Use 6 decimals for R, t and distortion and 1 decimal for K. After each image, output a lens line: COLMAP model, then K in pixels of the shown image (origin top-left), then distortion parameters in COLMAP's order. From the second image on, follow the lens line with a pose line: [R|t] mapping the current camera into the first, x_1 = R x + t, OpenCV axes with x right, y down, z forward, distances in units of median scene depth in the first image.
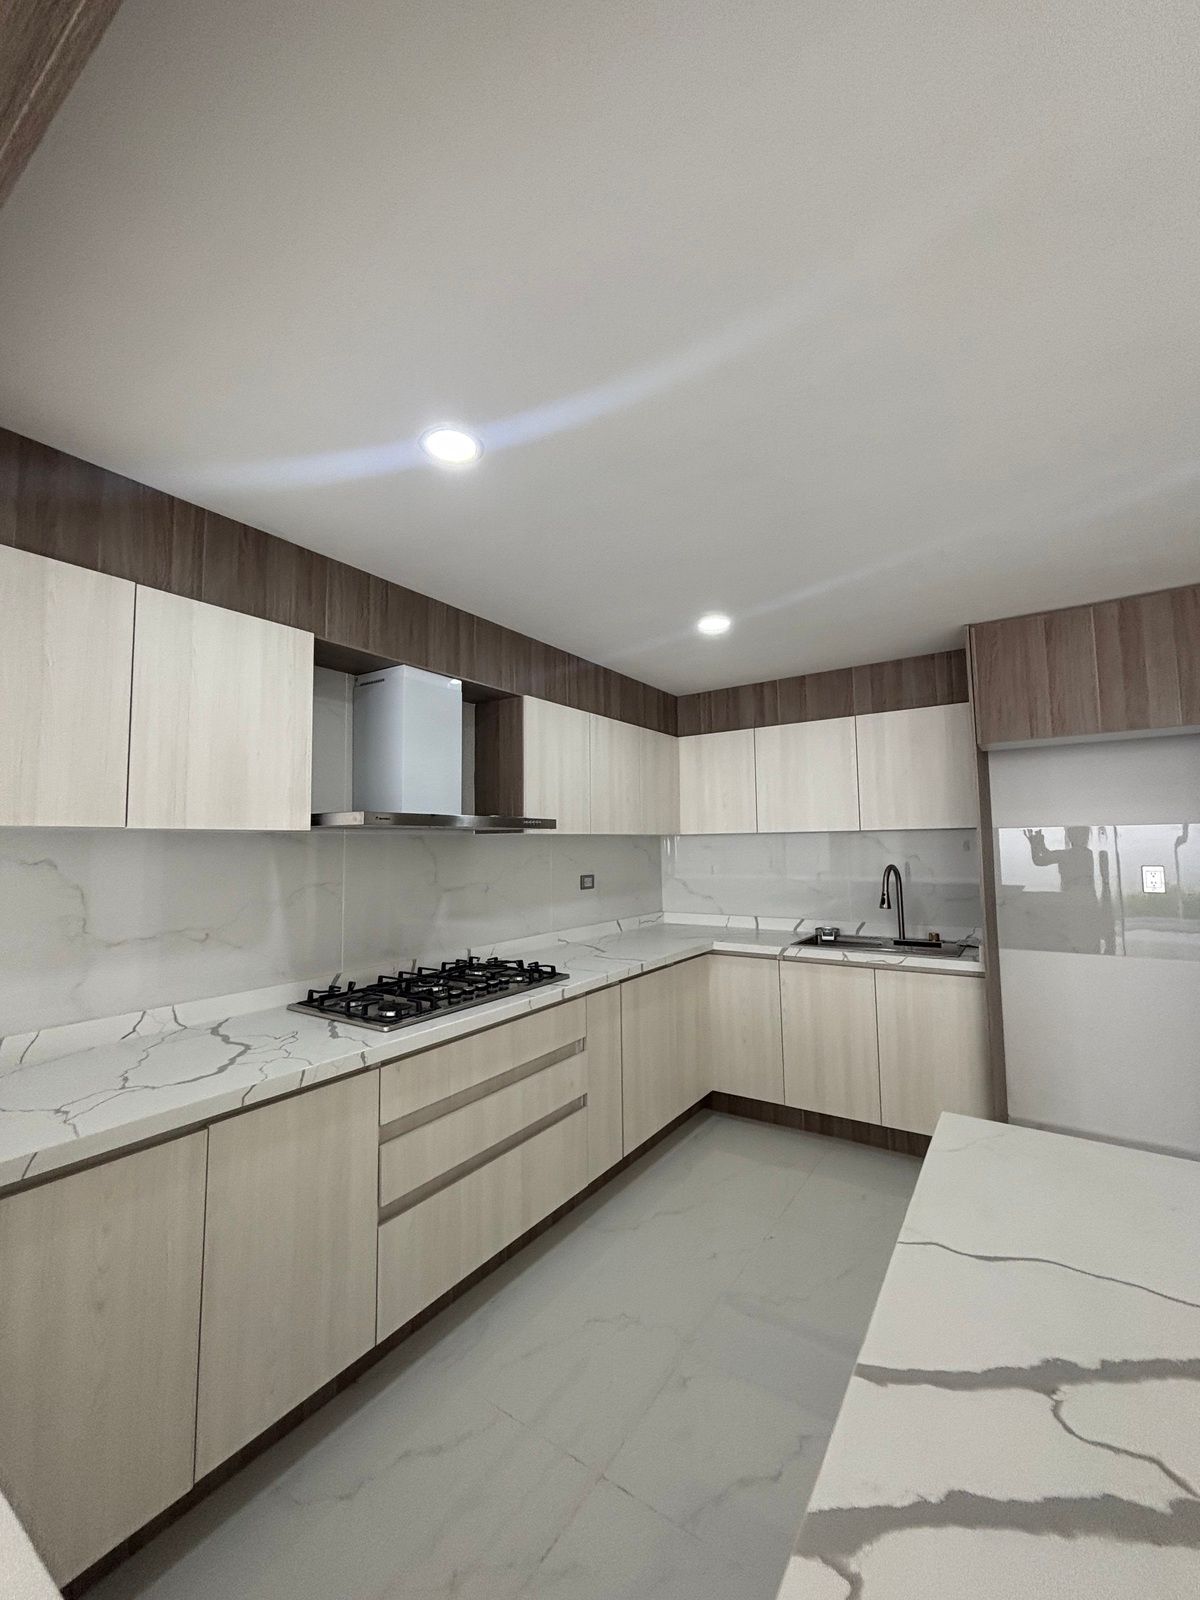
lens RADIAL K [[645.1, 0, 596.7], [0, 645.1, 800.7], [0, 0, 1]] dist [0.002909, -0.002380]
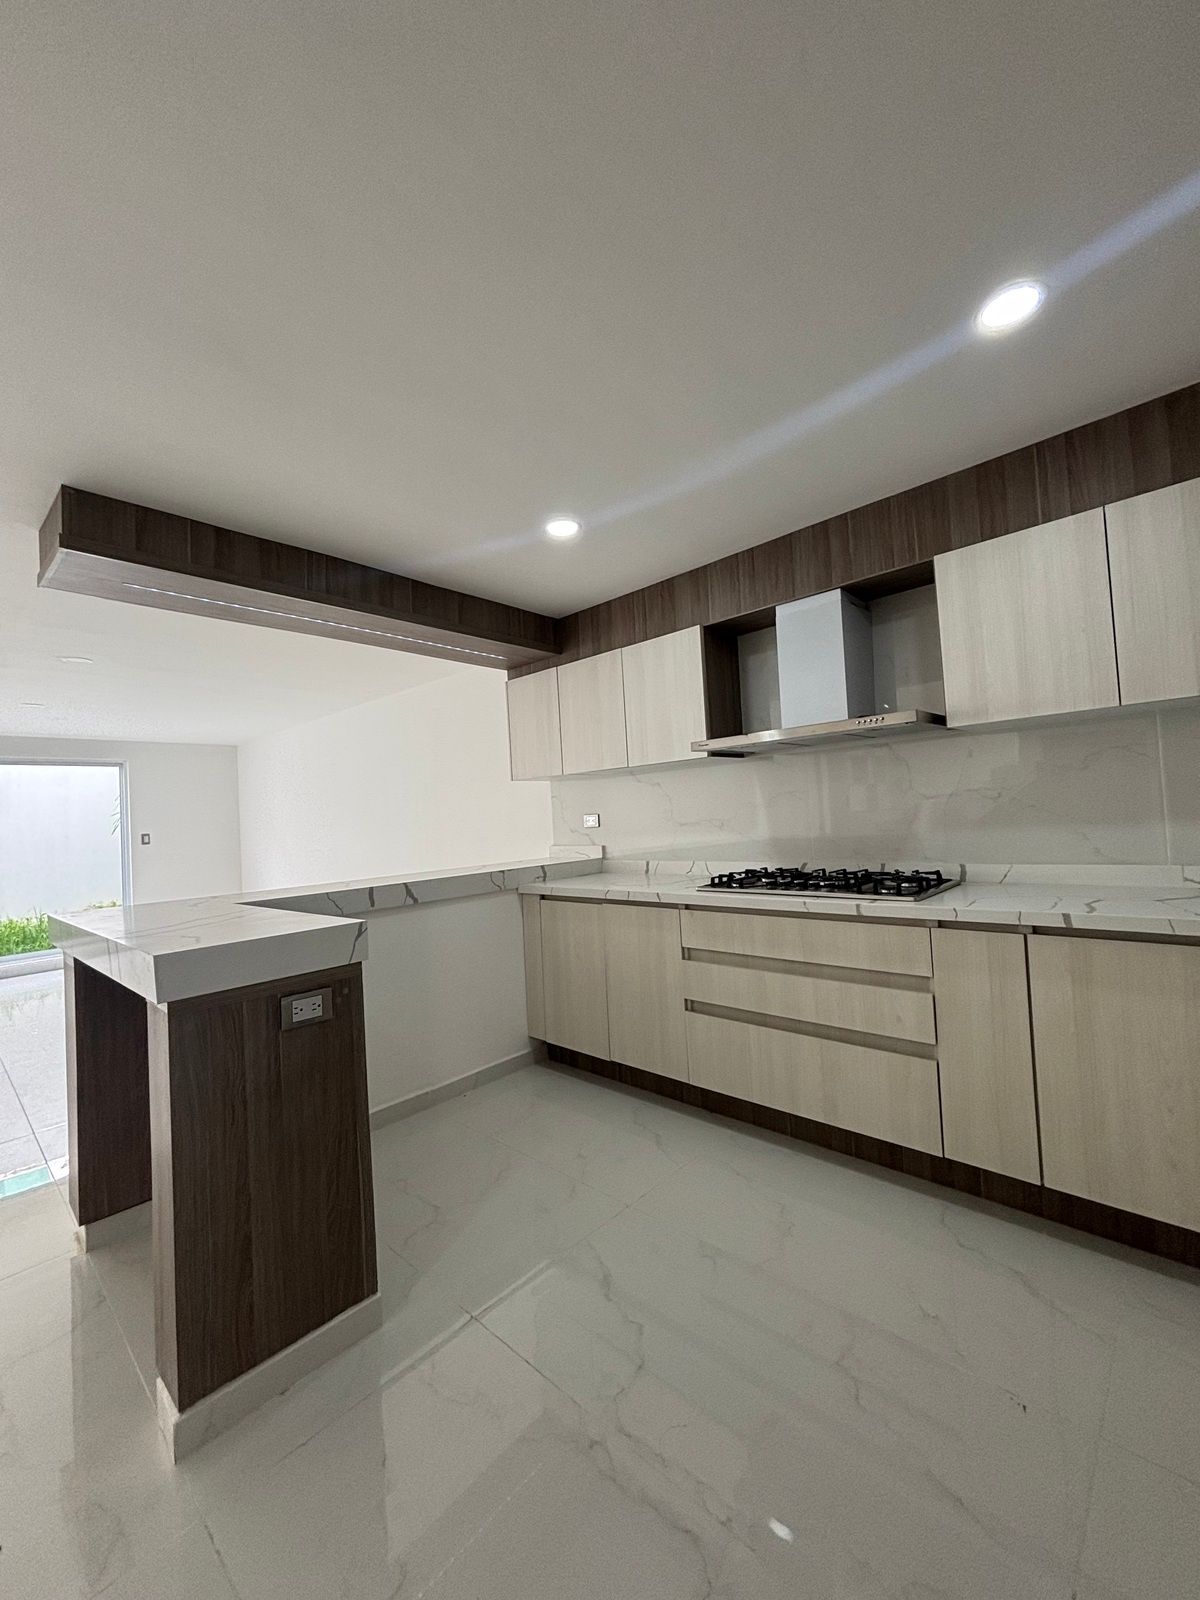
lens RADIAL K [[645.1, 0, 599.0], [0, 645.1, 804.4], [0, 0, 1]] dist [0.002909, -0.002380]
pose [[-0.168043, -0.003259, -0.985774, 0.933697], [0.121014, 0.992363, -0.023910, 0.139991], [0.978324, -0.123310, -0.166365, 0.850848]]
